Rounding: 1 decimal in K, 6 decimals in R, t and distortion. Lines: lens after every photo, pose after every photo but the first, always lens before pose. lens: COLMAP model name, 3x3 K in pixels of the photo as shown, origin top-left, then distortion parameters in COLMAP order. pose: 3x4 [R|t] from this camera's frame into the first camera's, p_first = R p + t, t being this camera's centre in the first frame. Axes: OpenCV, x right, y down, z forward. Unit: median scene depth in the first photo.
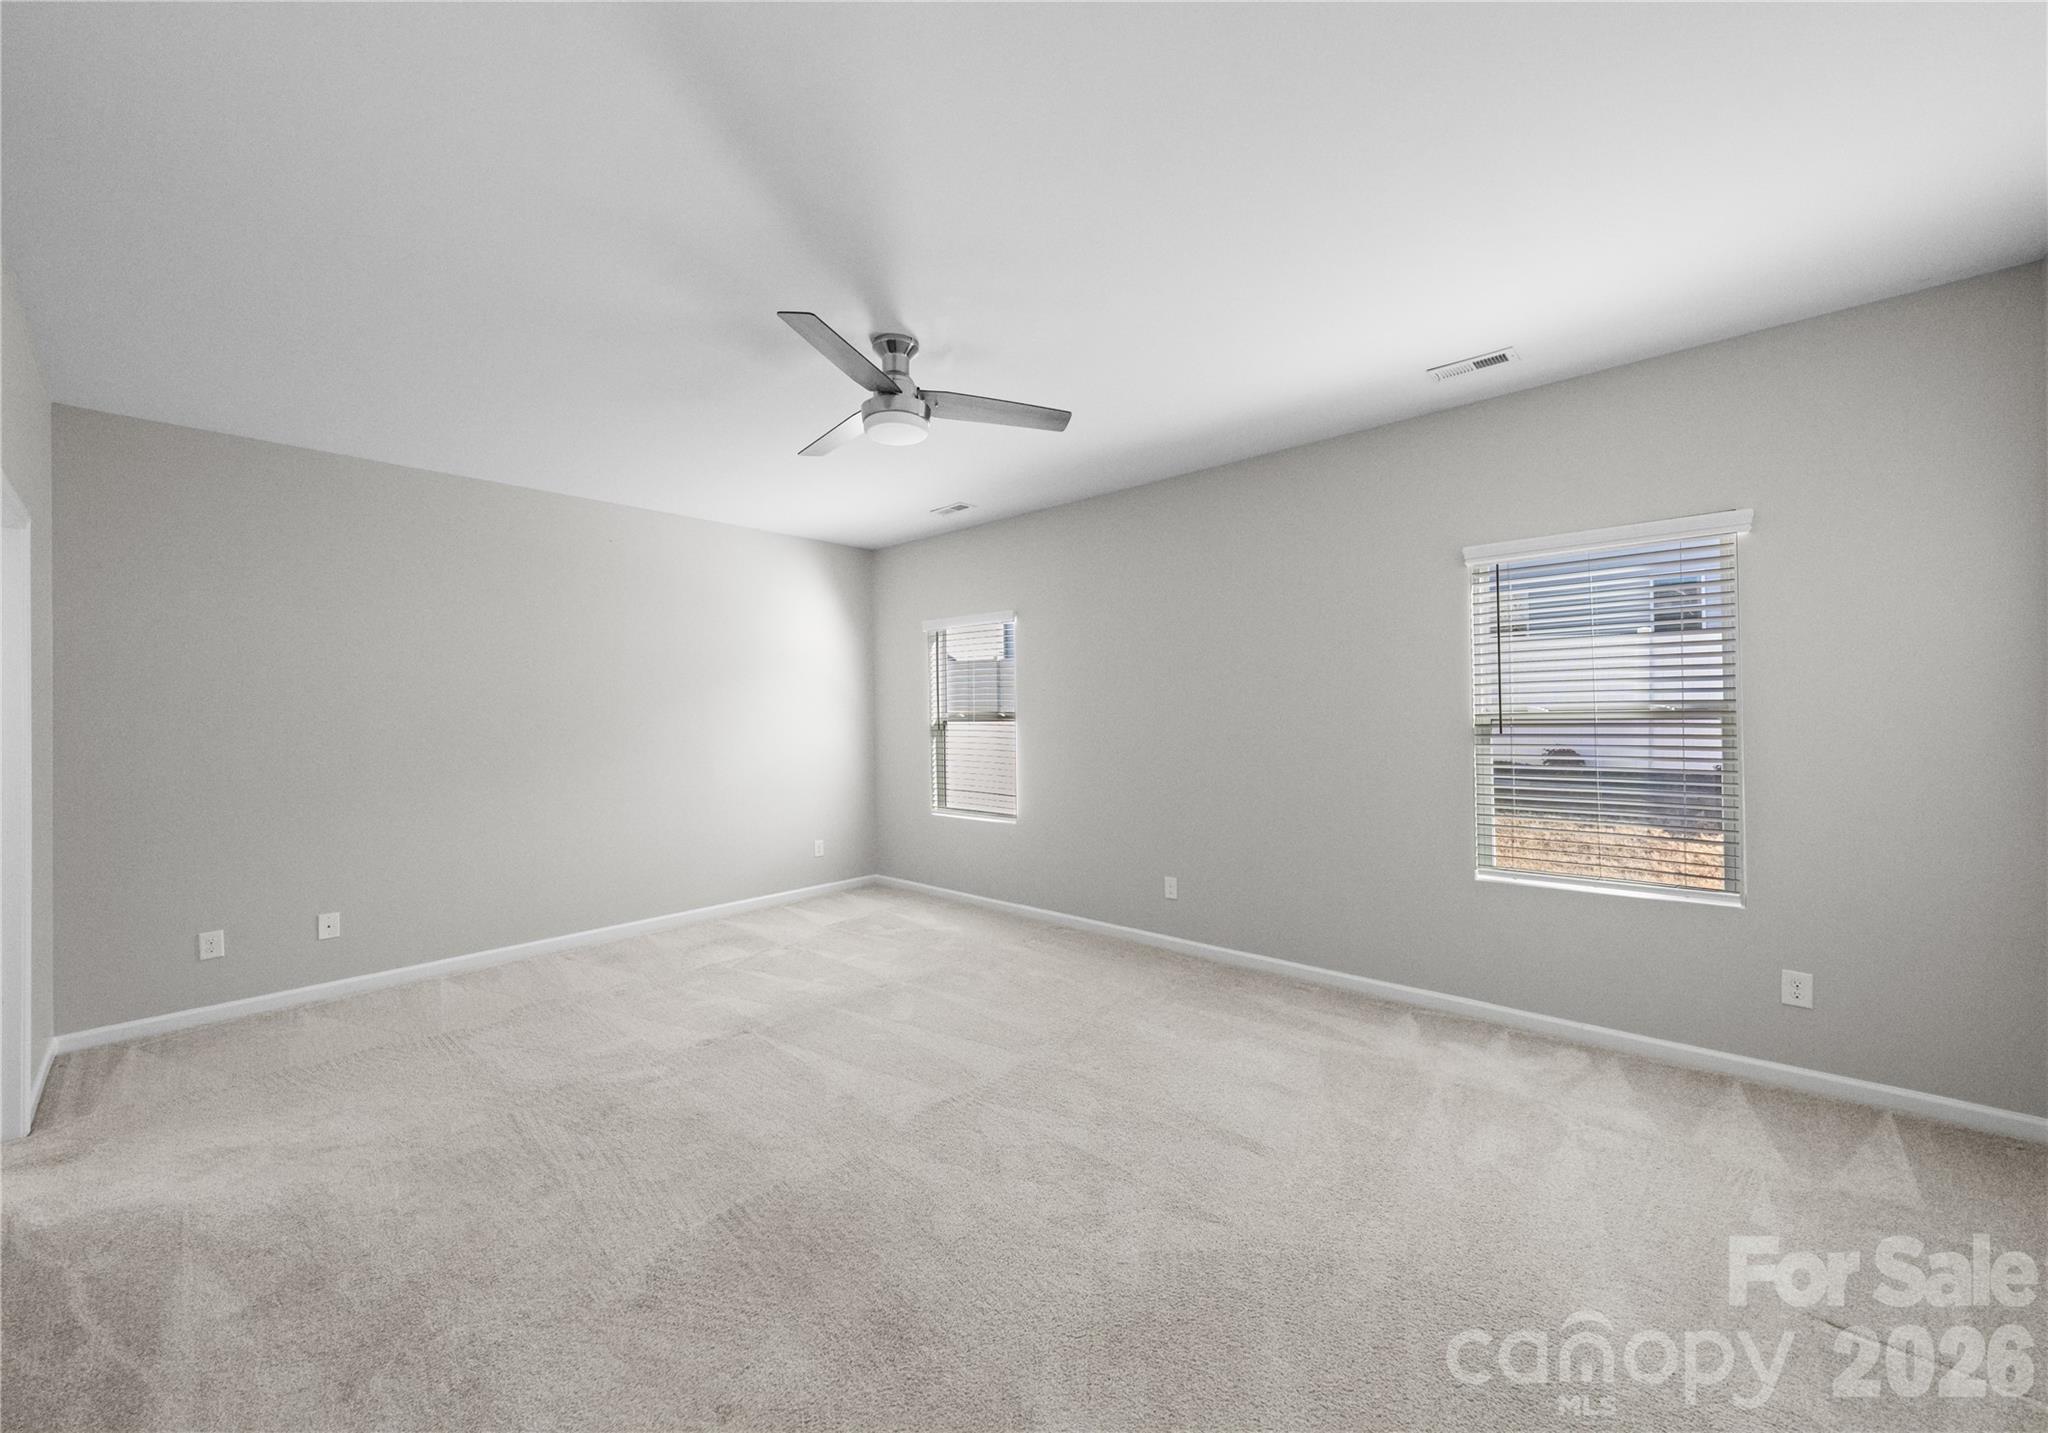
lens RADIAL K [[771.6, 0, 1024.0], [0, 771.6, 716.5], [0, 0, 1]] dist [-0.000396, -0.000073]
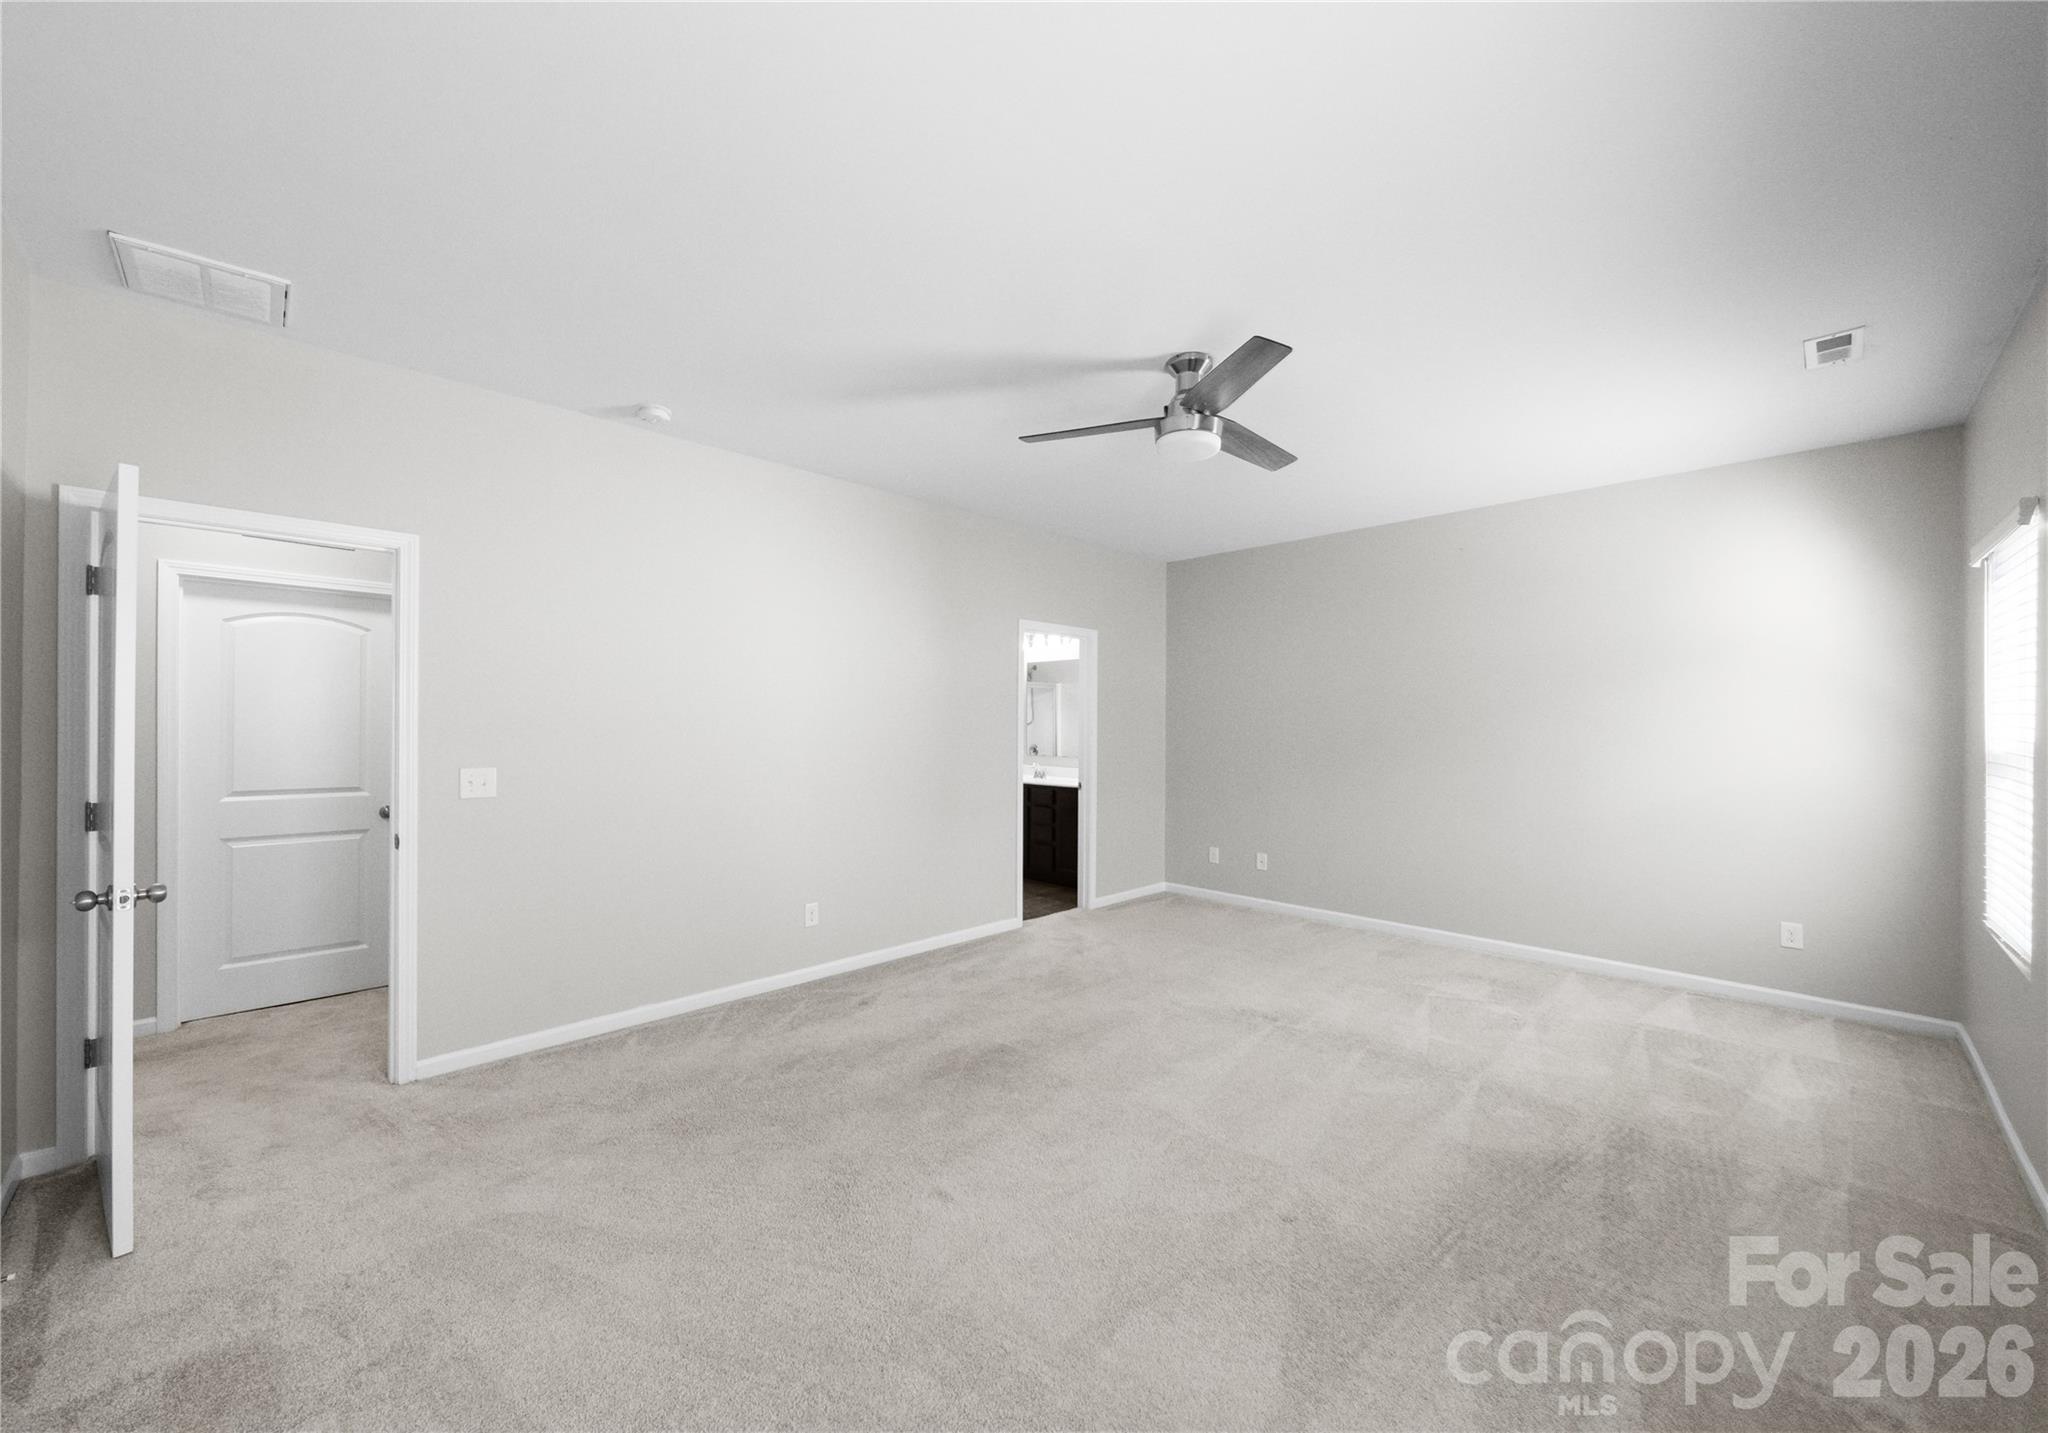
lens RADIAL K [[771.6, 0, 1024.0], [0, 771.6, 716.5], [0, 0, 1]] dist [-0.000396, -0.000073]
pose [[-0.039664, 0.000910, -0.999213, 0.724701], [-0.010853, 0.999940, 0.001341, -0.010546], [0.999154, 0.010898, -0.039652, 0.688678]]
